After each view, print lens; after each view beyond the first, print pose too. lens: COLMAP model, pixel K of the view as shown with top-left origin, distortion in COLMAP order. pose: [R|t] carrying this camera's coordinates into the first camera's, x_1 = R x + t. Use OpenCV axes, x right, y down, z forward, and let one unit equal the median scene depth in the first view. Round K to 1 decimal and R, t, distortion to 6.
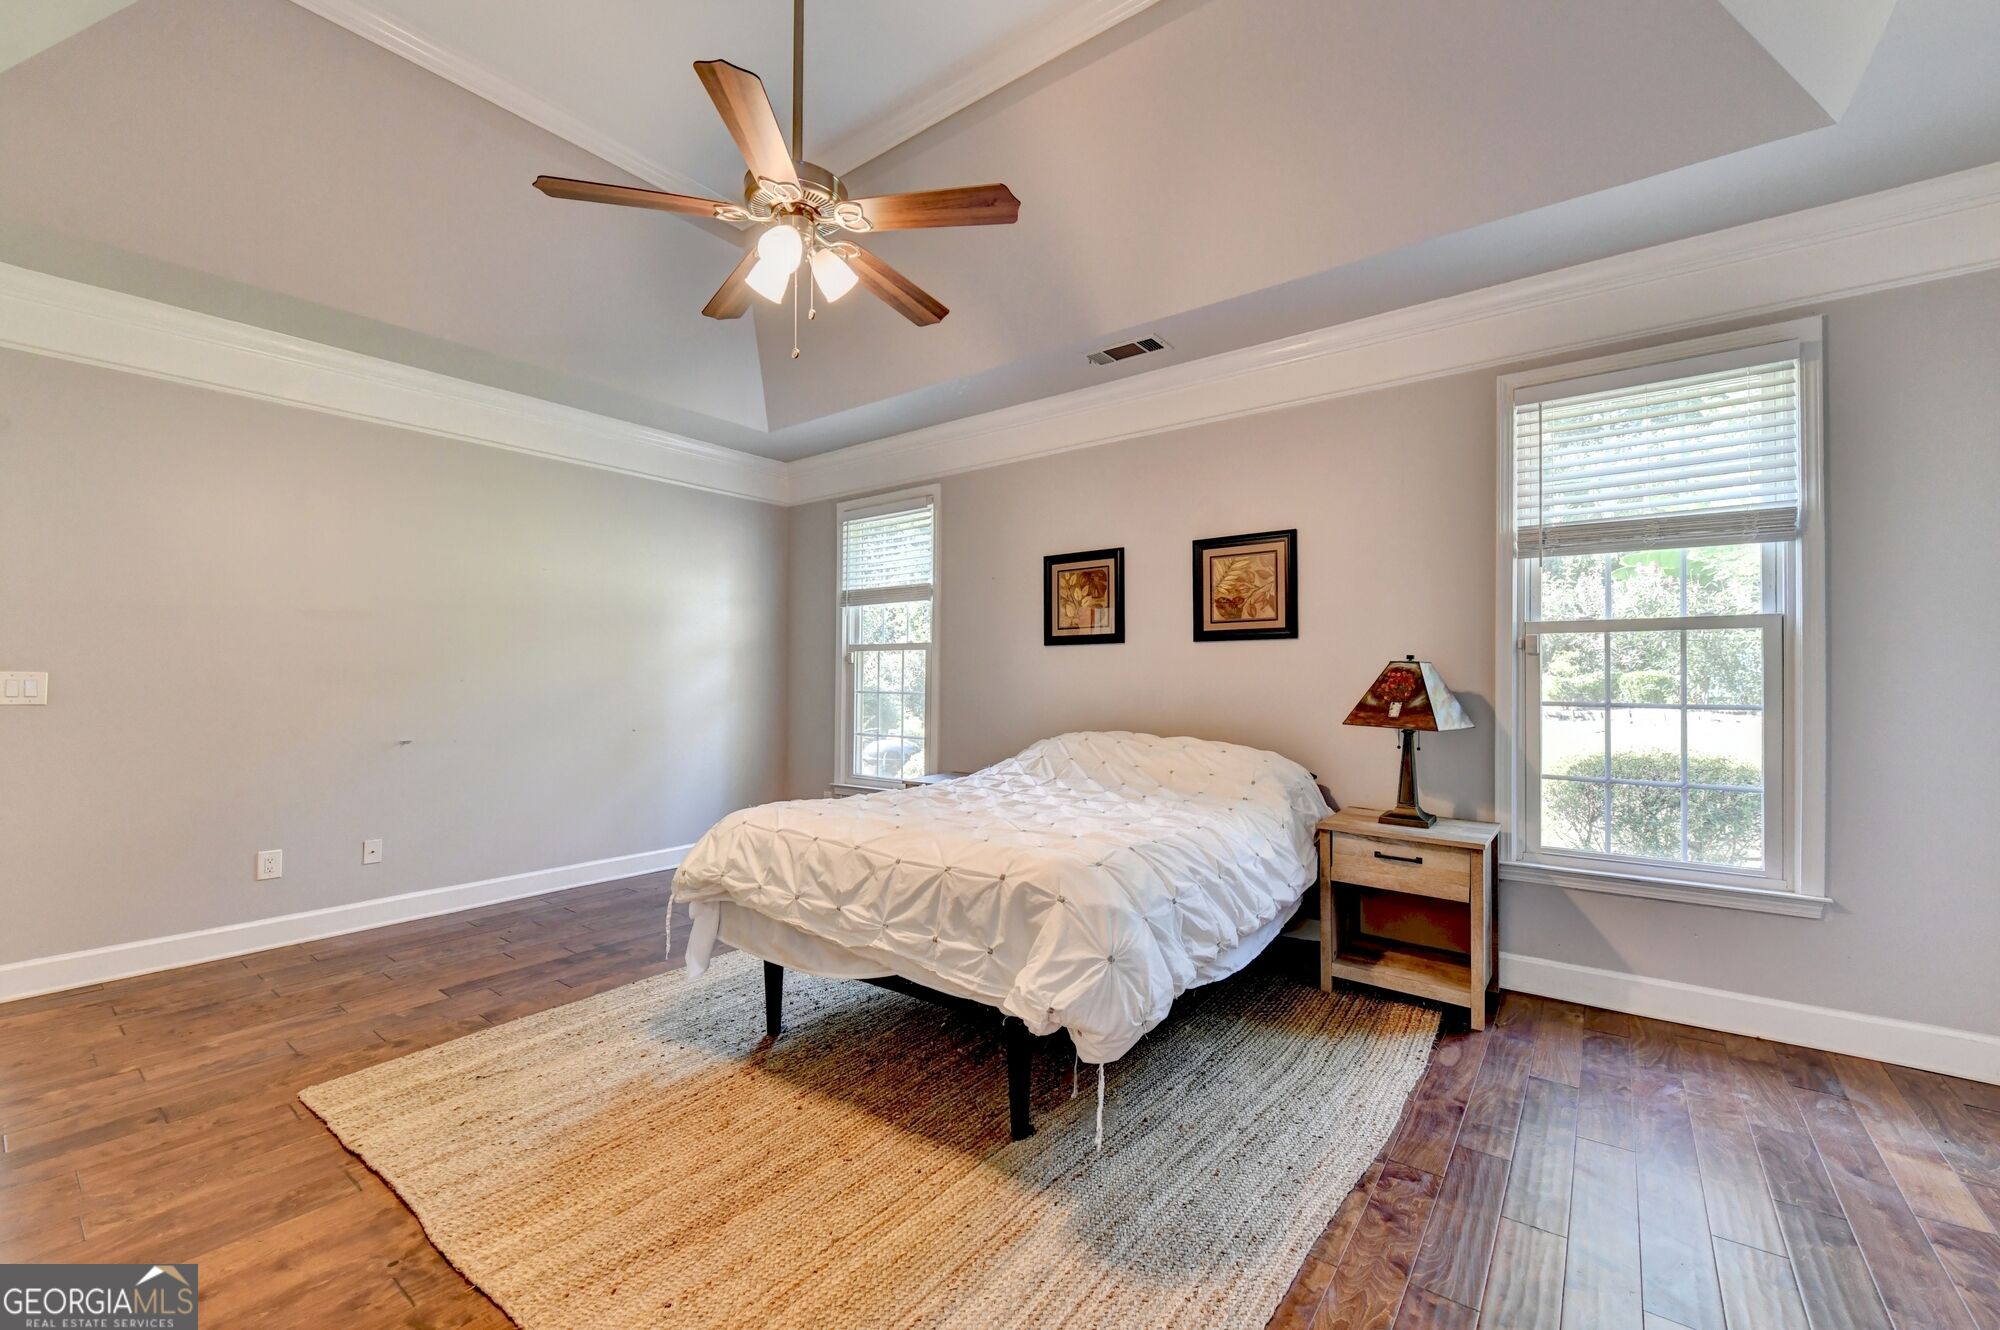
lens RADIAL K [[797.1, 0, 1011.9], [0, 797.1, 664.0], [0, 0, 1]] dist [-0.006142, -0.000471]
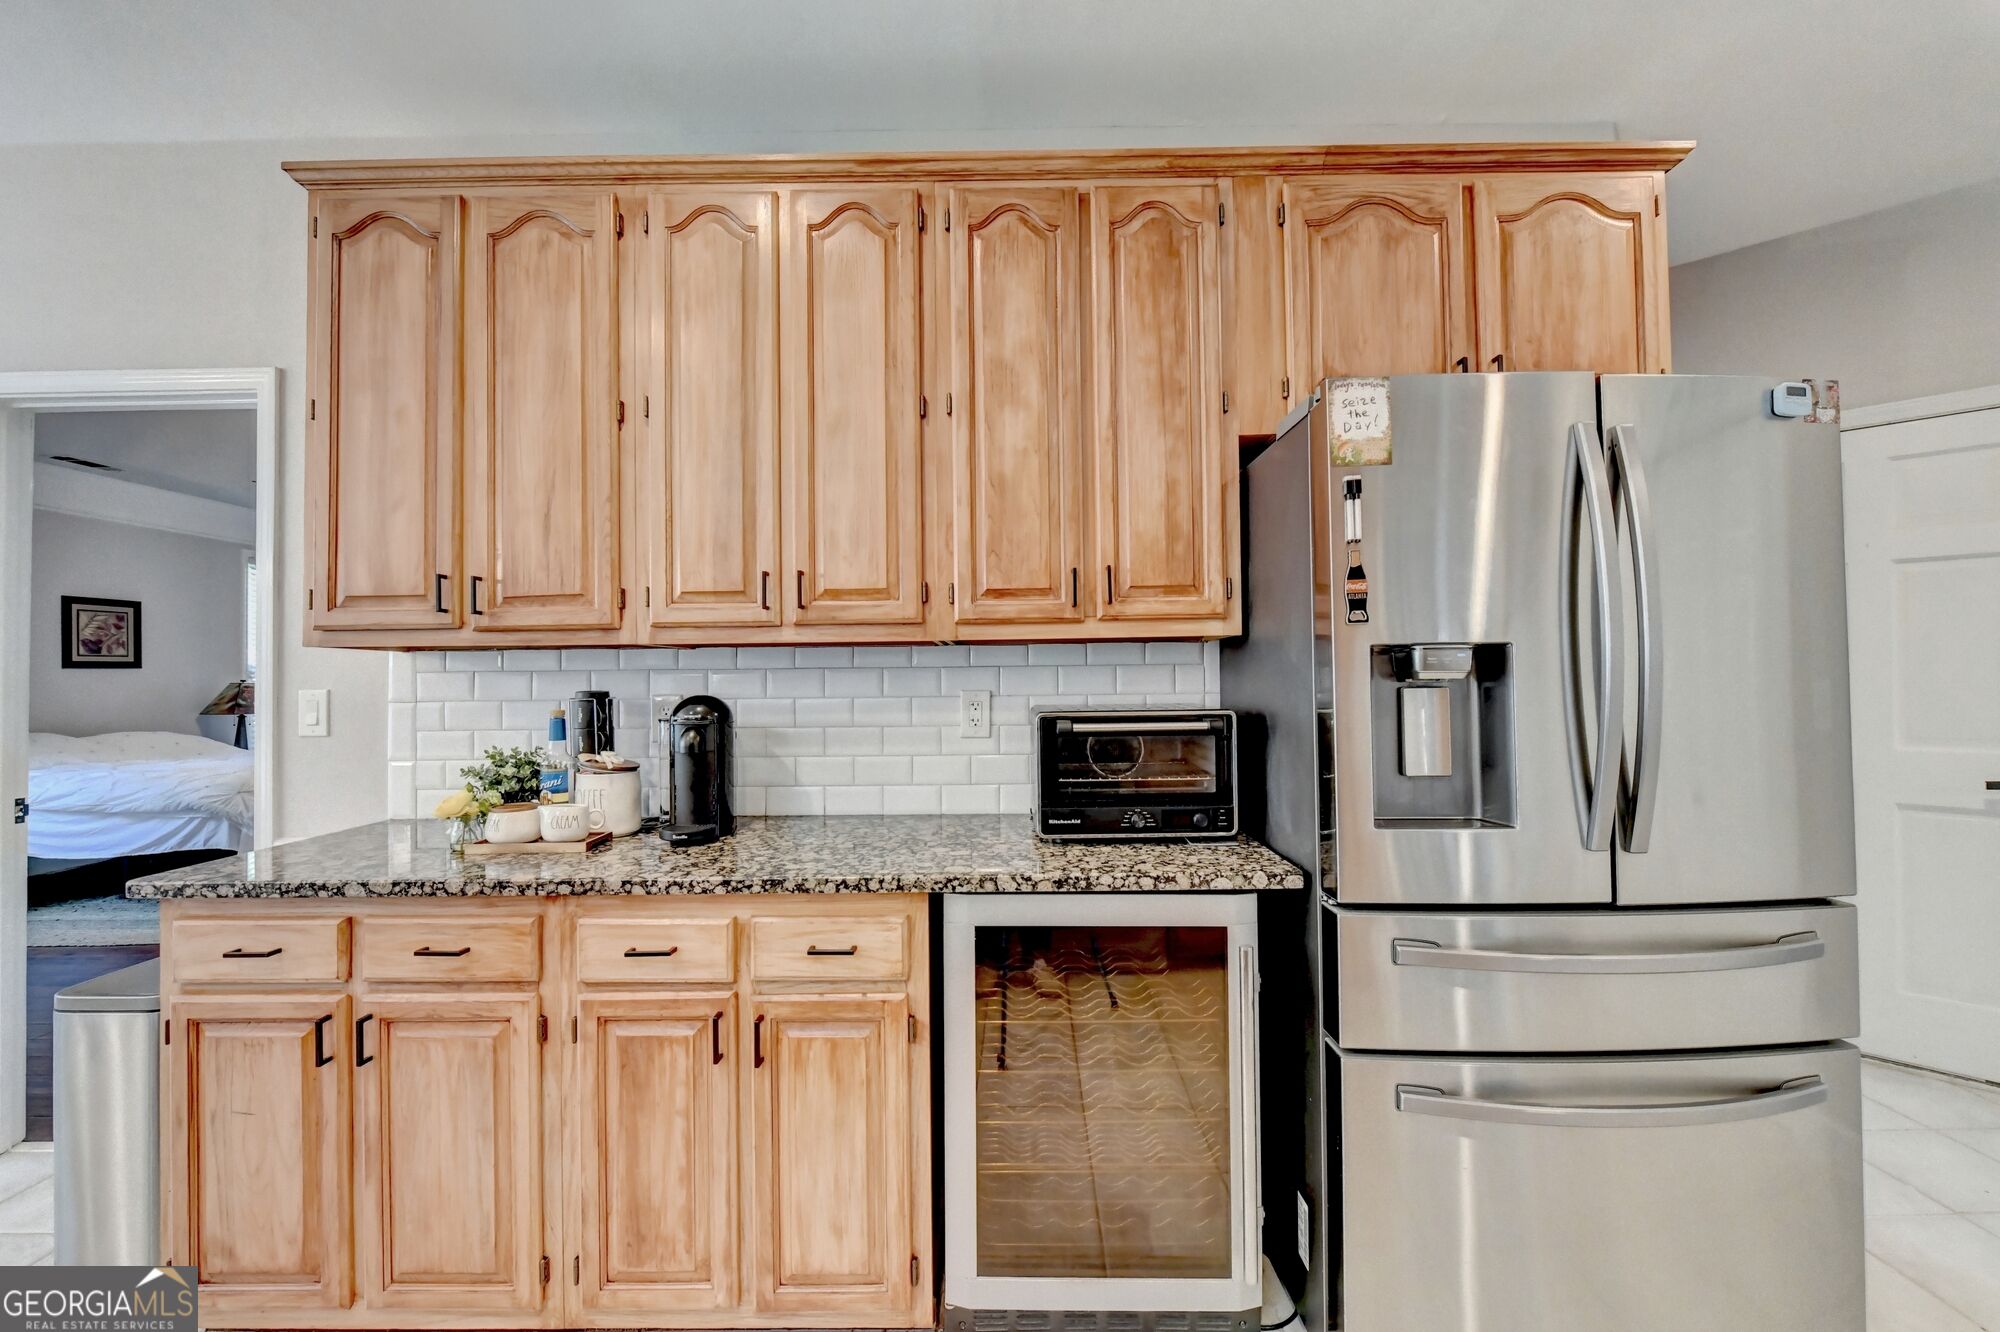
lens RADIAL K [[797.1, 0, 1011.9], [0, 797.1, 665.0], [0, 0, 1]] dist [-0.006142, -0.000471]
pose [[-0.593859, 0.016749, 0.804395, -1.649816], [0.001418, 0.999804, -0.019771, -0.003788], [-0.804568, -0.010601, -0.593766, 0.428119]]
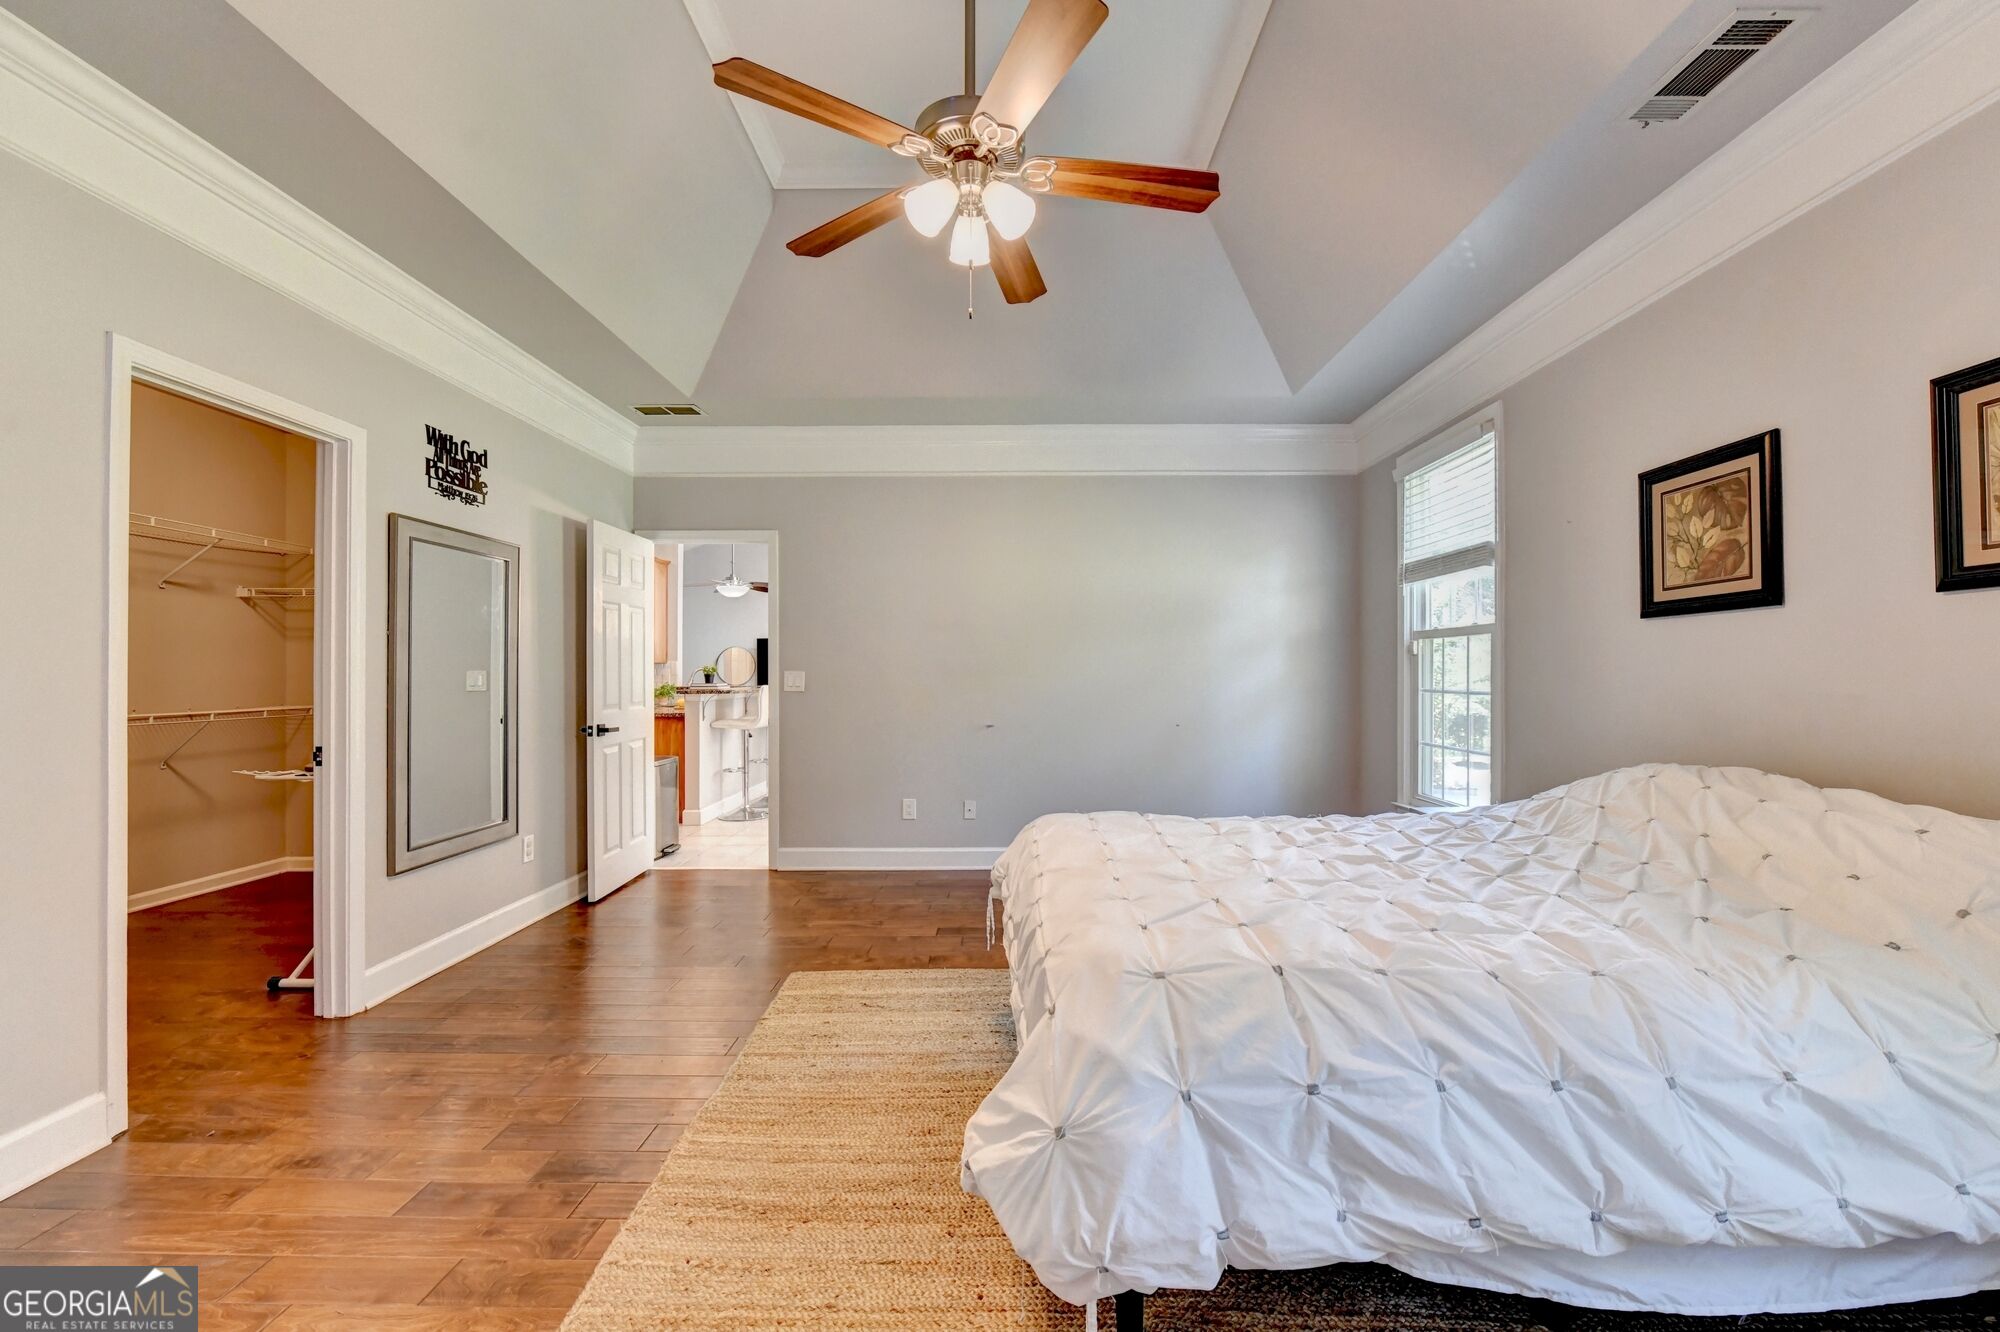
lens RADIAL K [[800.7, 0, 1027.7], [0, 800.7, 663.5], [0, 0, 1]] dist [-0.008791, 0.000927]
pose [[0.605290, -0.014357, -0.795876, 0.243317], [0.017414, 0.999837, -0.004792, 0.006458], [0.795815, -0.010959, 0.605441, 0.250361]]
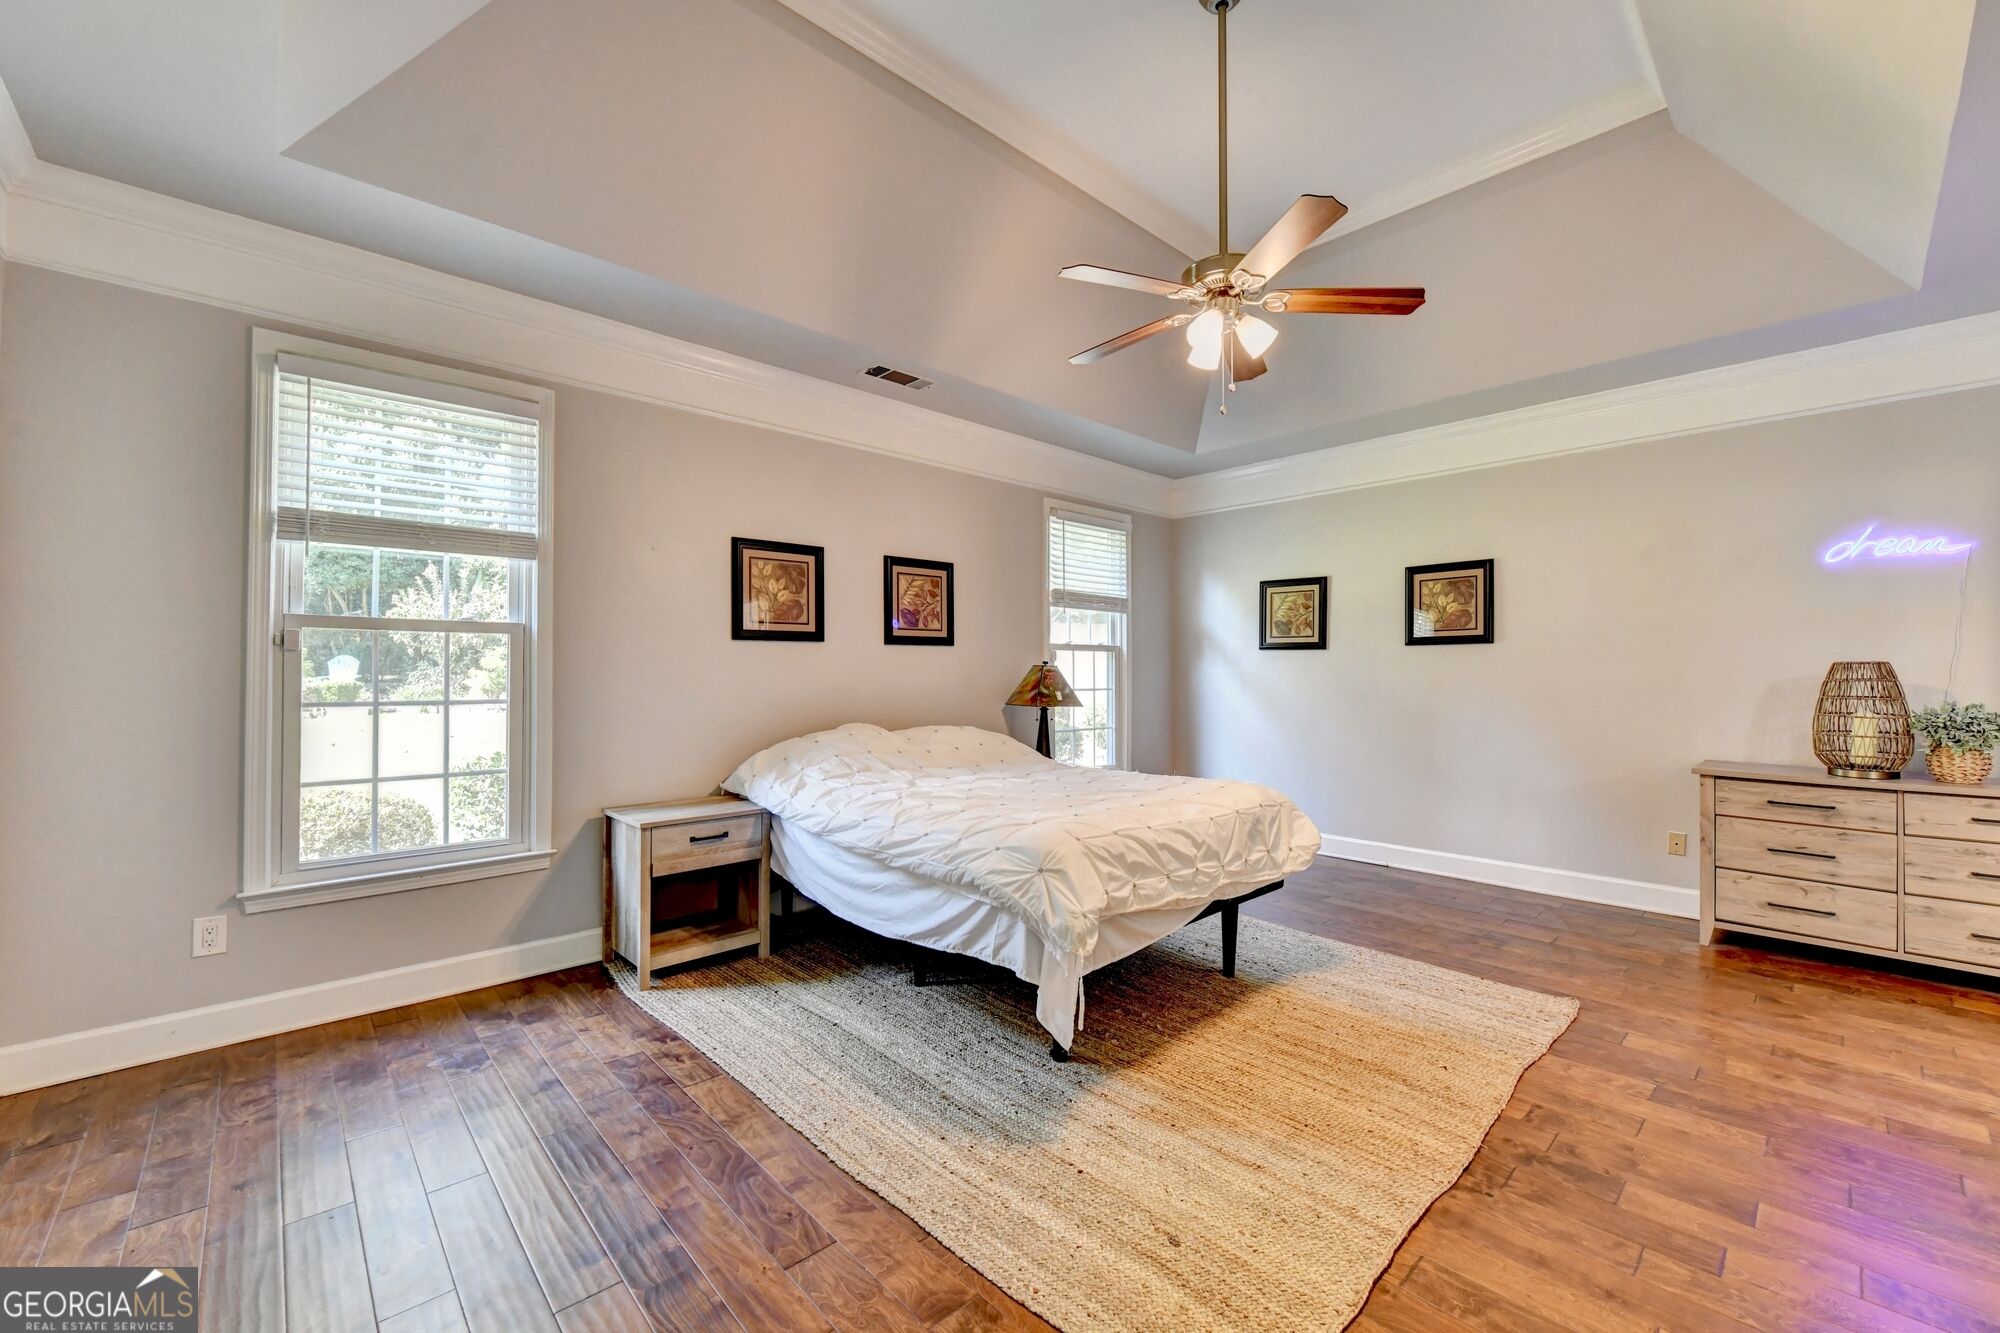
lens RADIAL K [[789.0, 0, 1000.0], [0, 789.0, 666.5], [0, 0, 1]] dist [-0.011646, -0.000308]
pose [[0.188706, 0.010344, 0.981979, -0.749377], [-0.014054, 0.999871, -0.007832, 0.008972], [-0.981933, -0.012323, 0.188827, 0.552287]]
